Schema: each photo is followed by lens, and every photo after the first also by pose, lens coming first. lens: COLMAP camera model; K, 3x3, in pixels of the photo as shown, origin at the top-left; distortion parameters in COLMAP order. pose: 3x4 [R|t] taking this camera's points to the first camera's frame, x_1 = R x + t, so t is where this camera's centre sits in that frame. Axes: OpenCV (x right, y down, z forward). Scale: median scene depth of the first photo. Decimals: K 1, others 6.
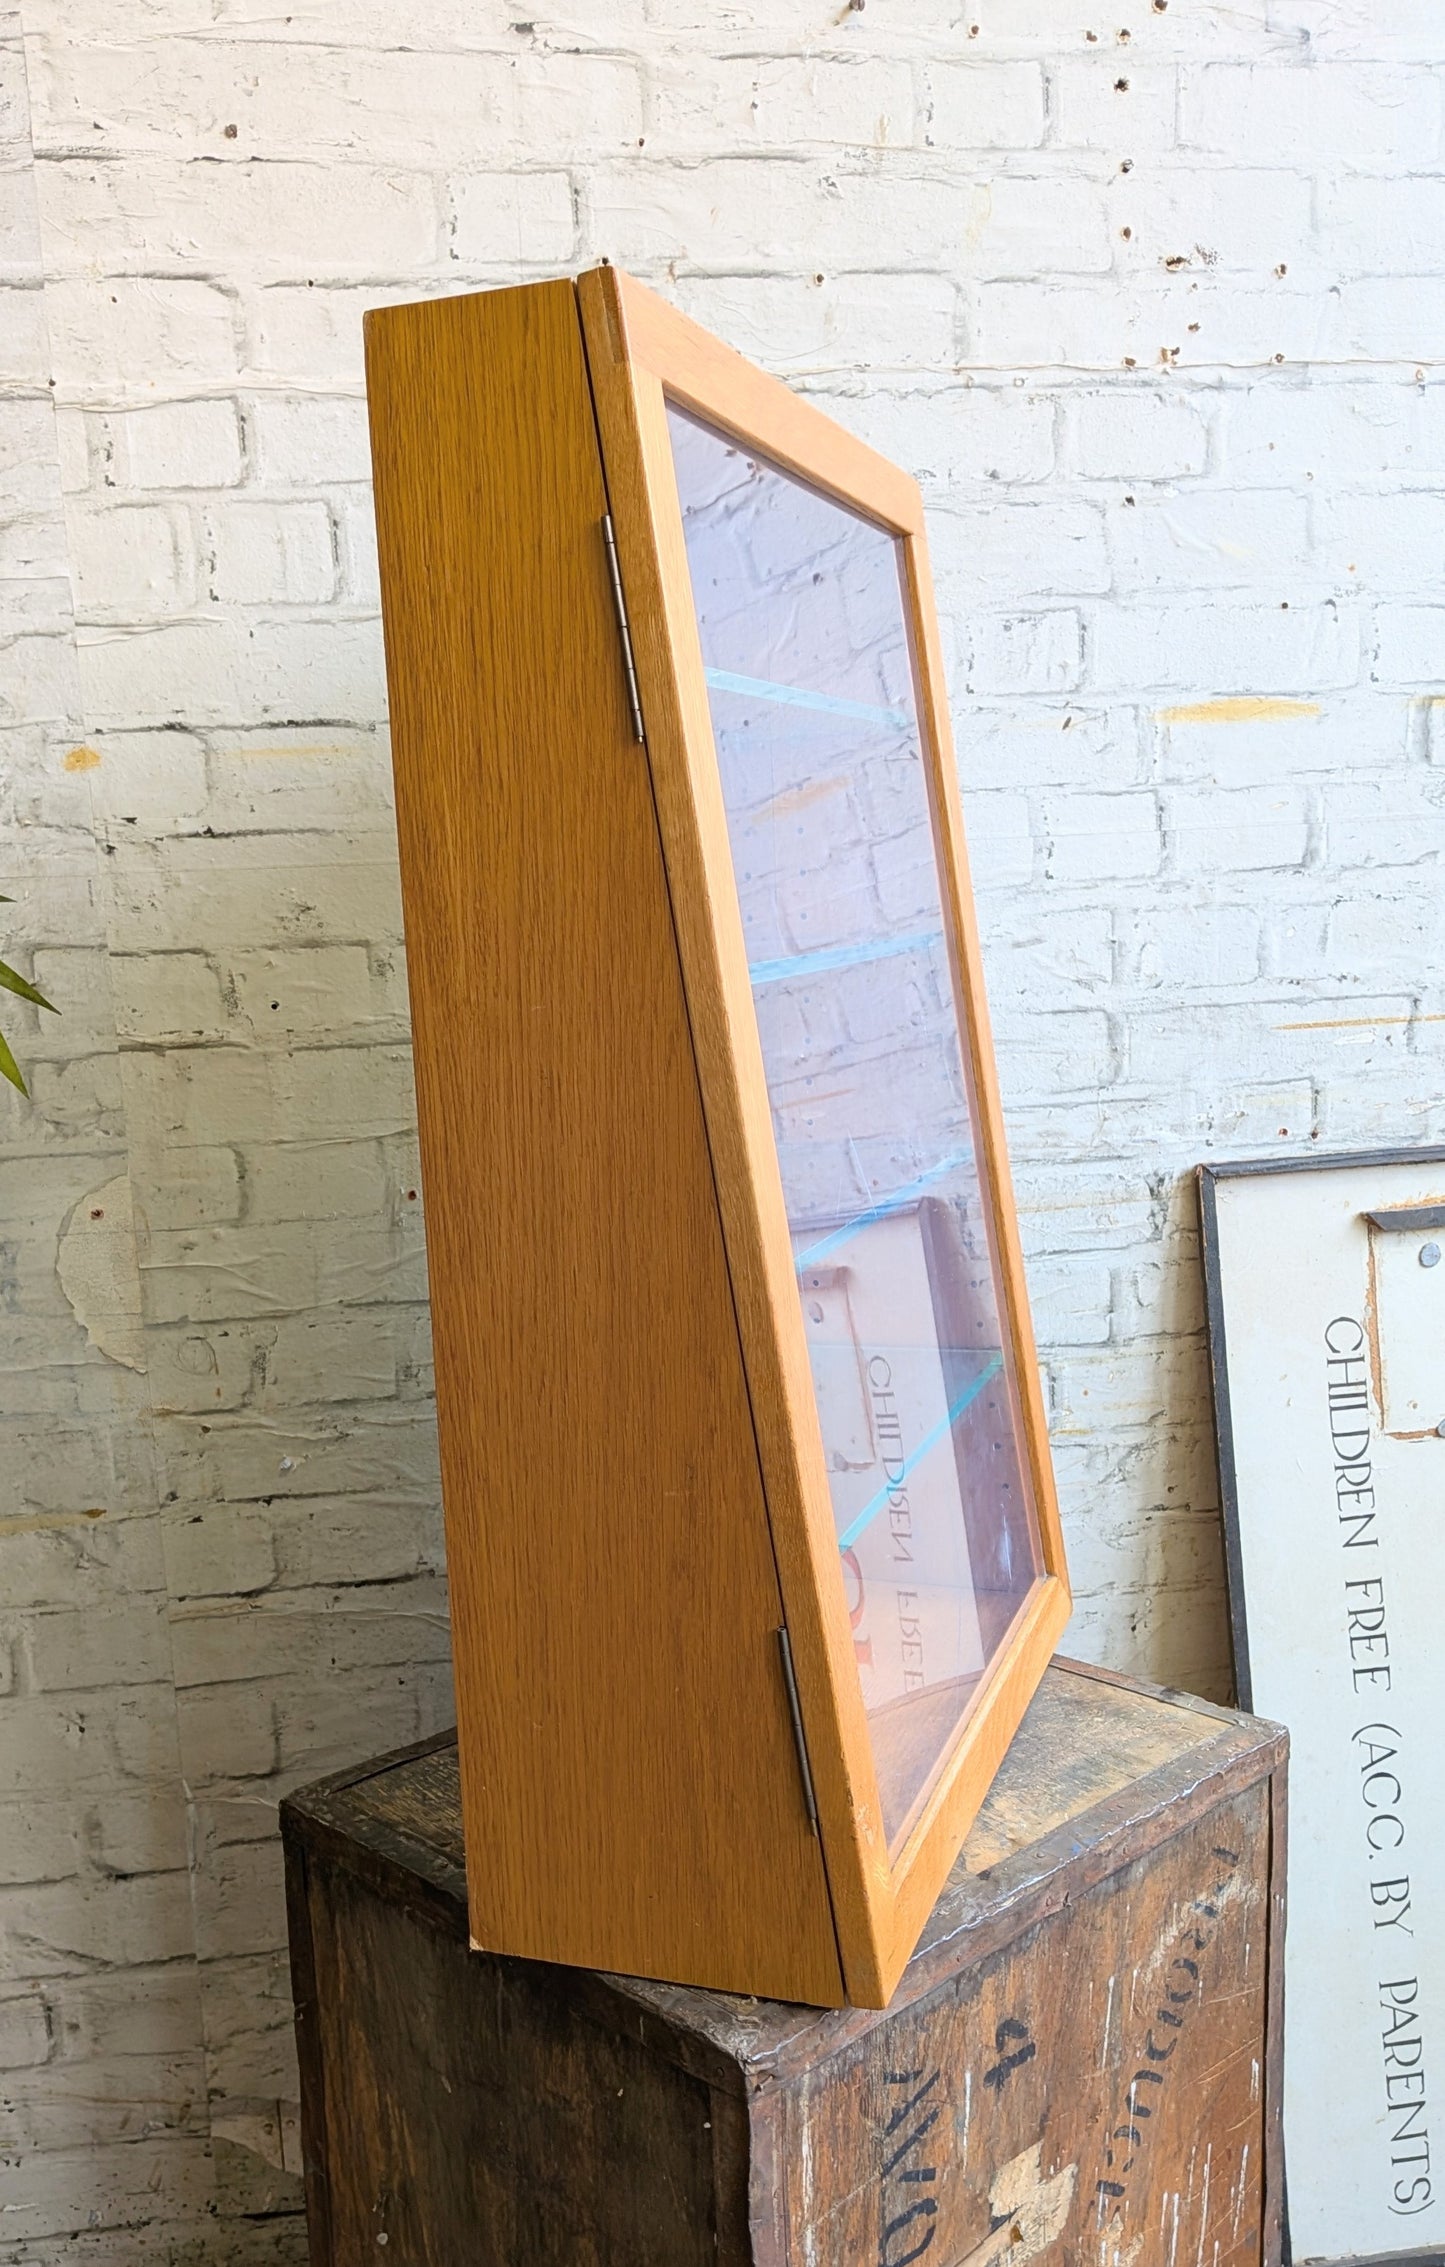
lens RADIAL K [[2021.2, 0, 647.4], [0, 2021.2, 1250.2], [0, 0, 1]] dist [0.089831, -0.179345]
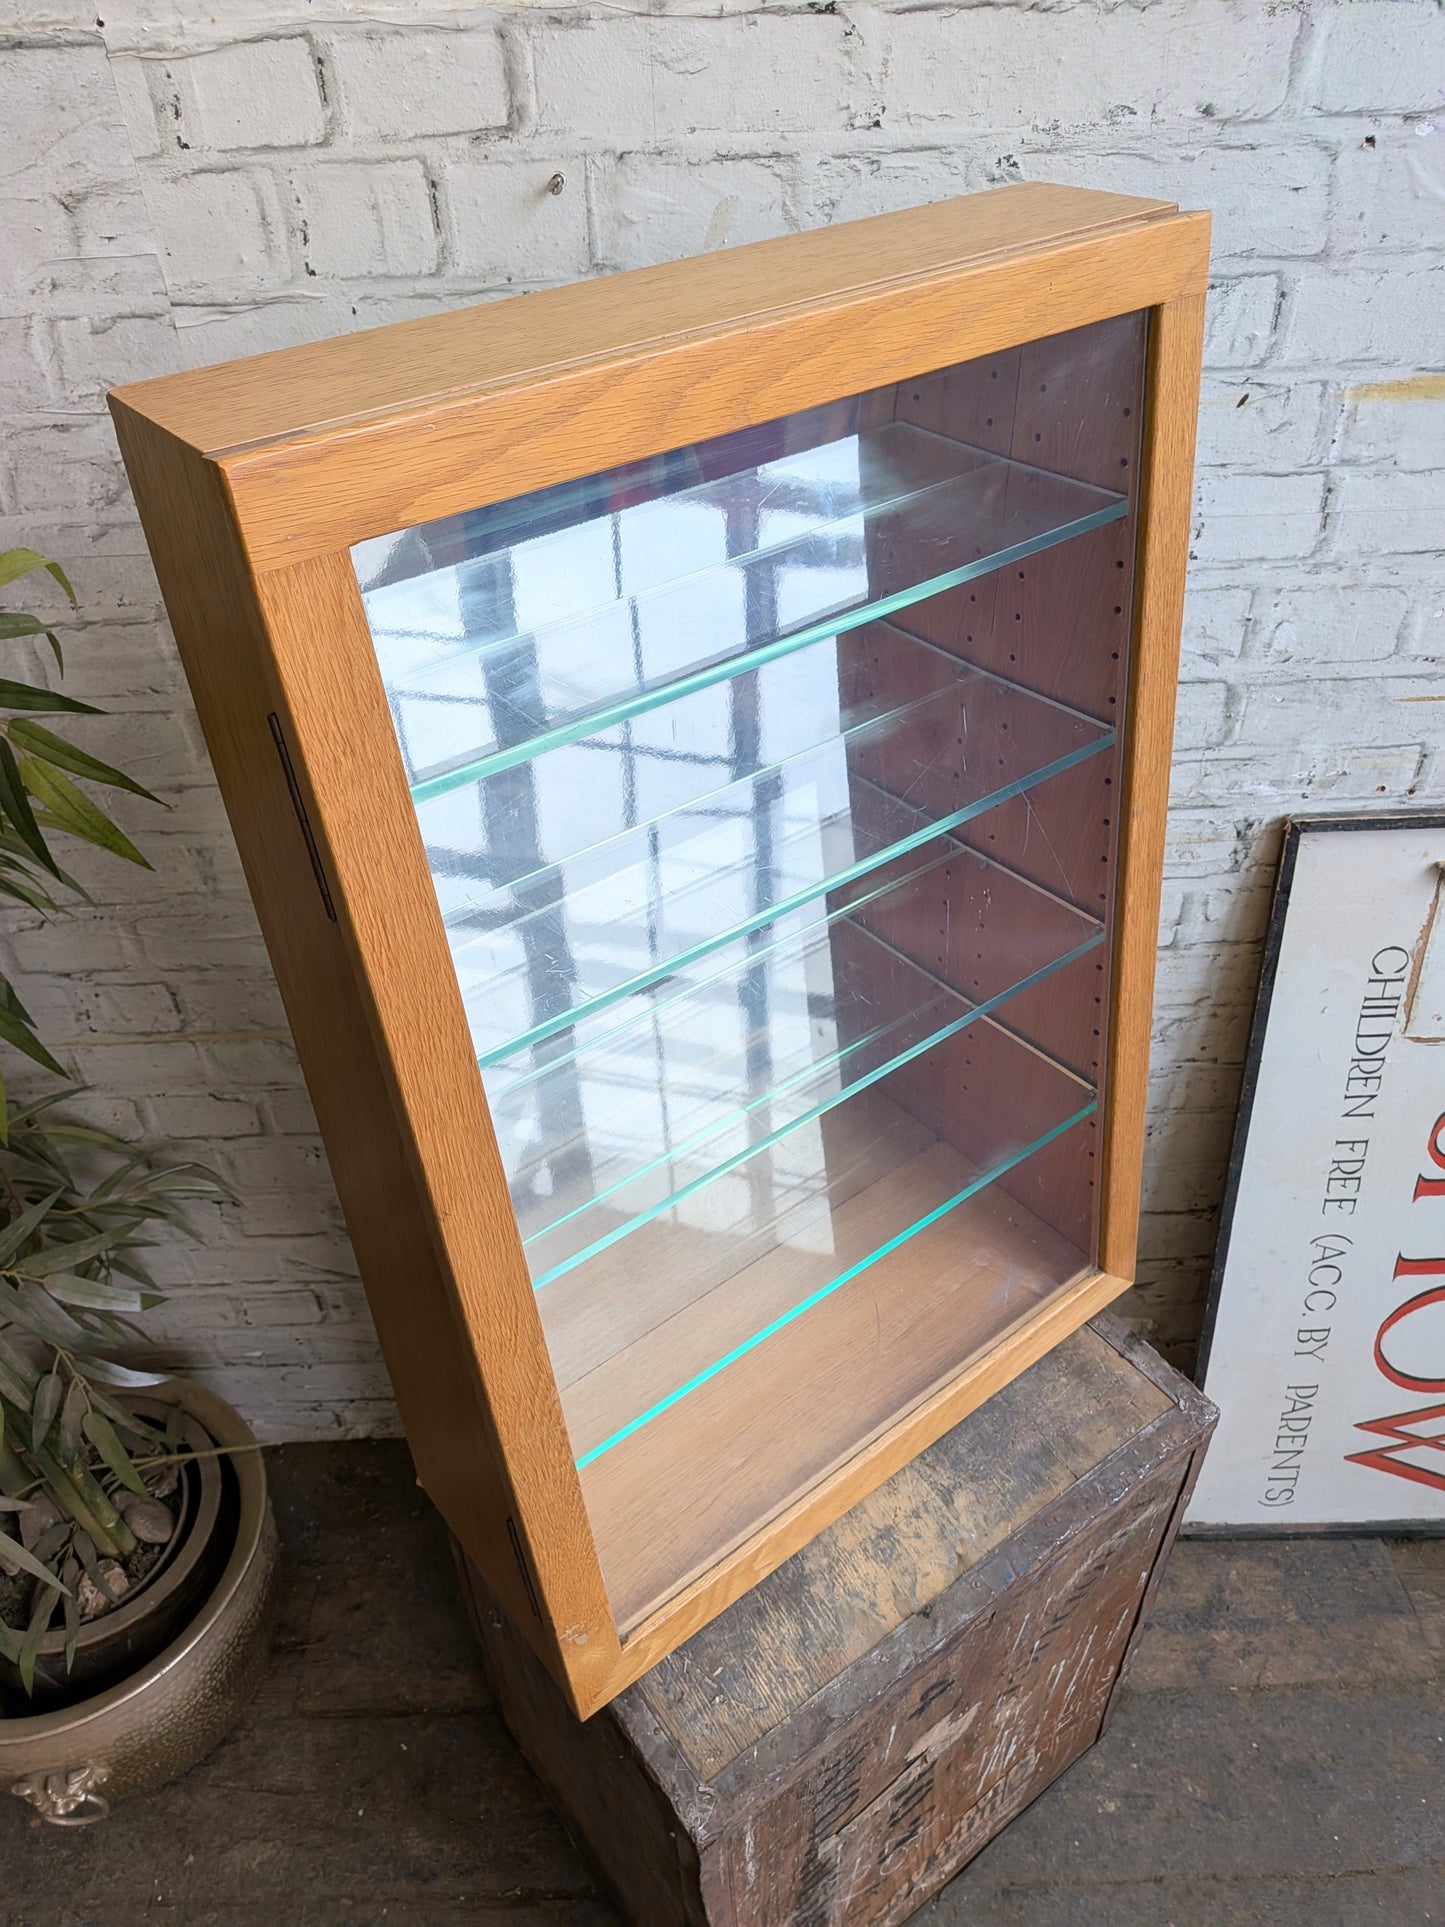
lens RADIAL K [[1407.9, 0, 698.2], [0, 1407.9, 936.0], [0, 0, 1]] dist [0.014567, -0.036149]
pose [[0.989517, 0.094191, -0.109471, 0.057226], [-0.031763, 0.881415, 0.471274, -0.342070], [0.140879, -0.462857, 0.875167, 0.306846]]
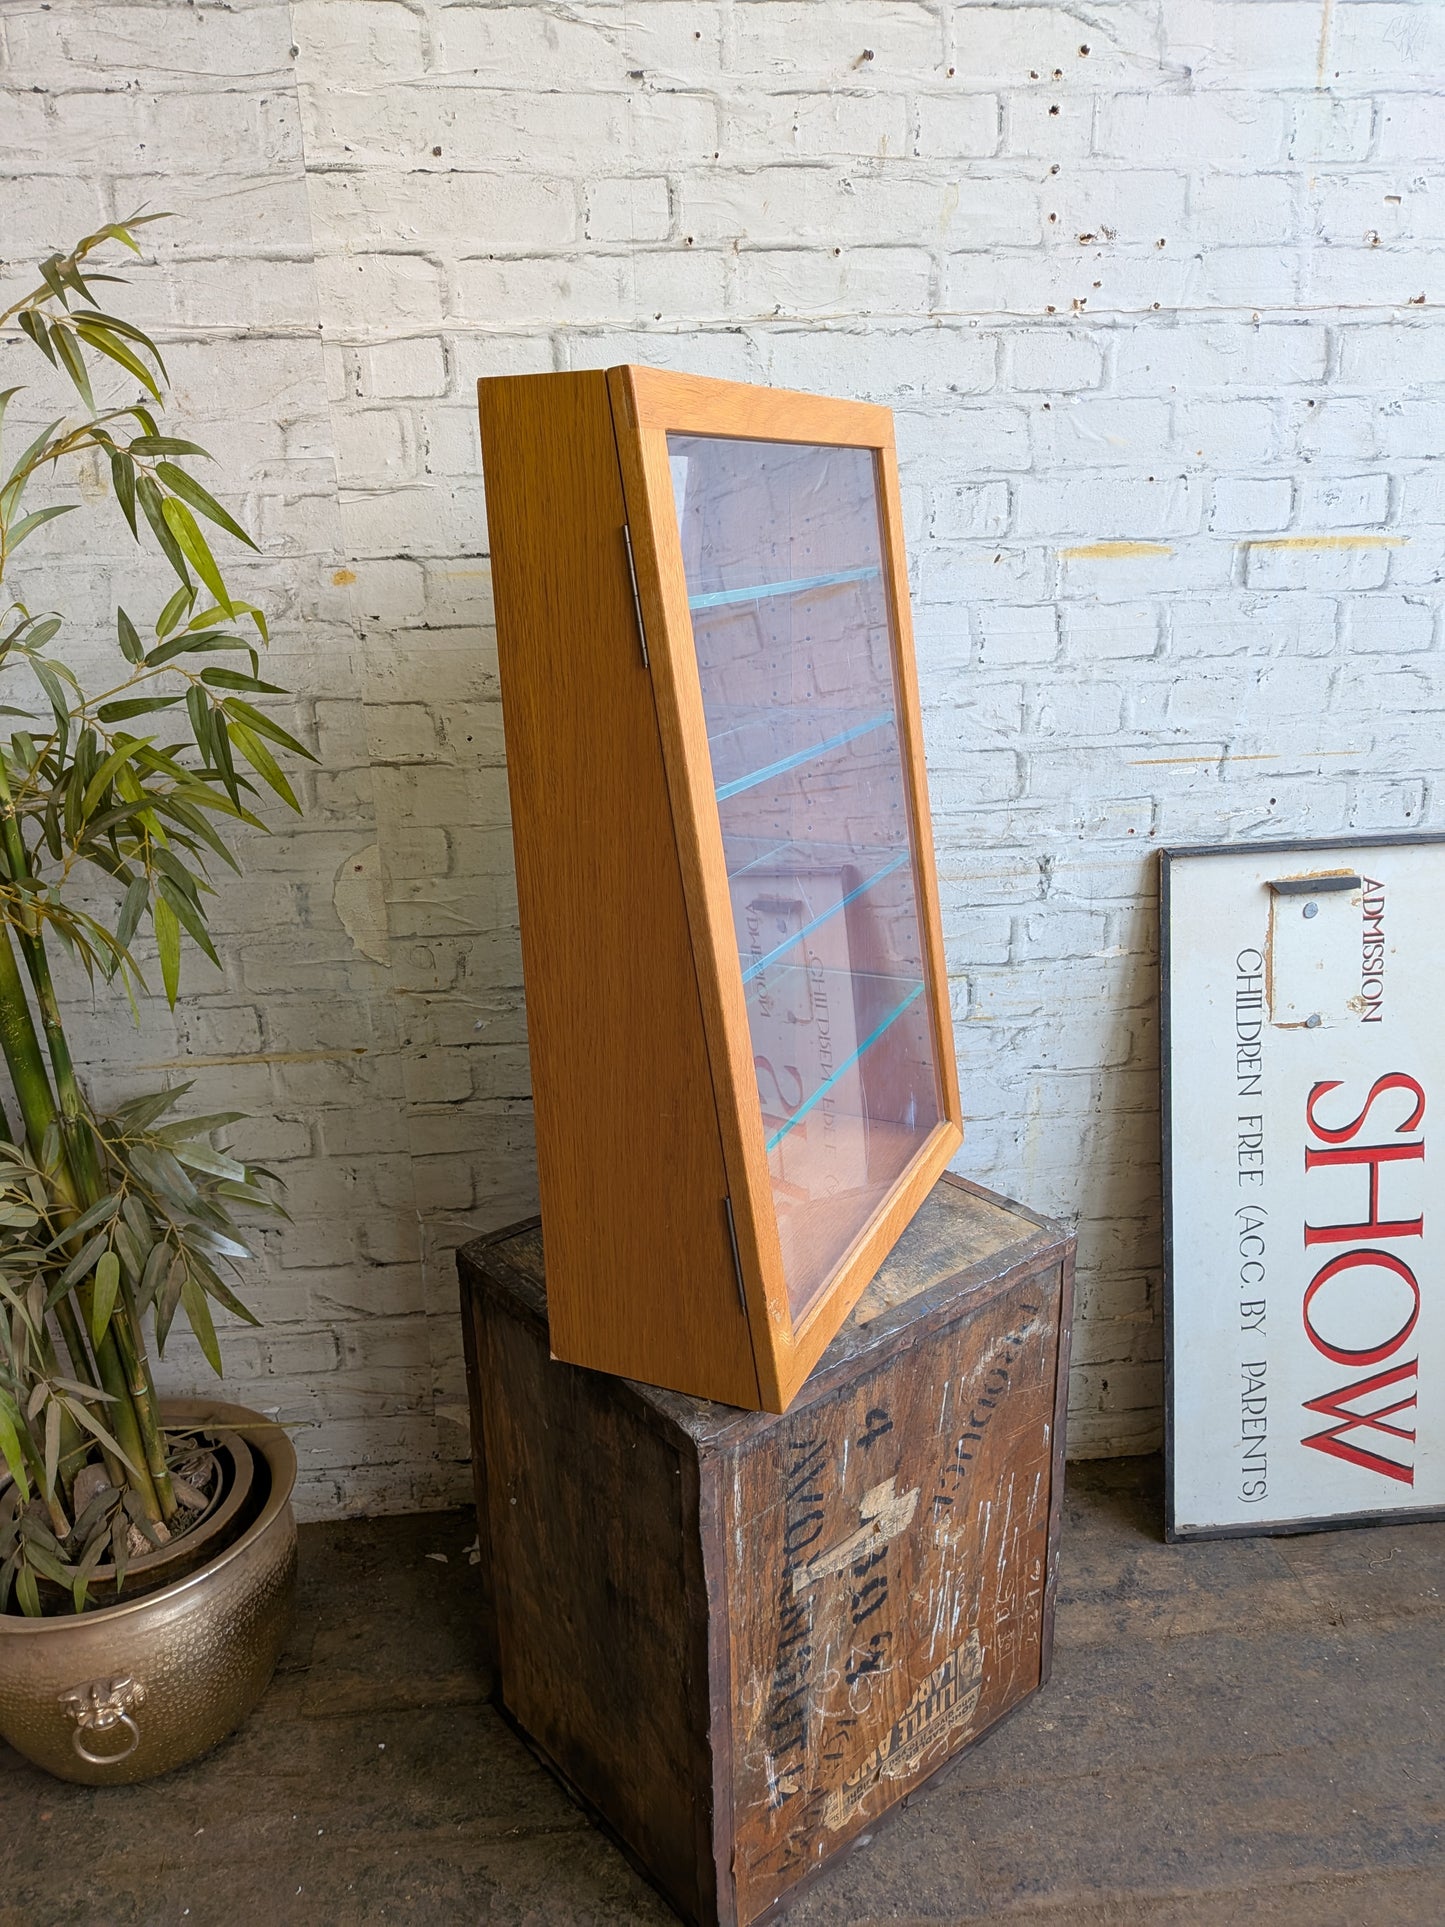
lens RADIAL K [[1387.8, 0, 730.6], [0, 1387.8, 960.1], [0, 0, 1]] dist [0.080721, -0.149781]
pose [[0.997945, 0.038070, -0.051532, 0.075931], [-0.030683, 0.990062, 0.137242, -0.103389], [0.056245, -0.135379, 0.989196, -0.066243]]
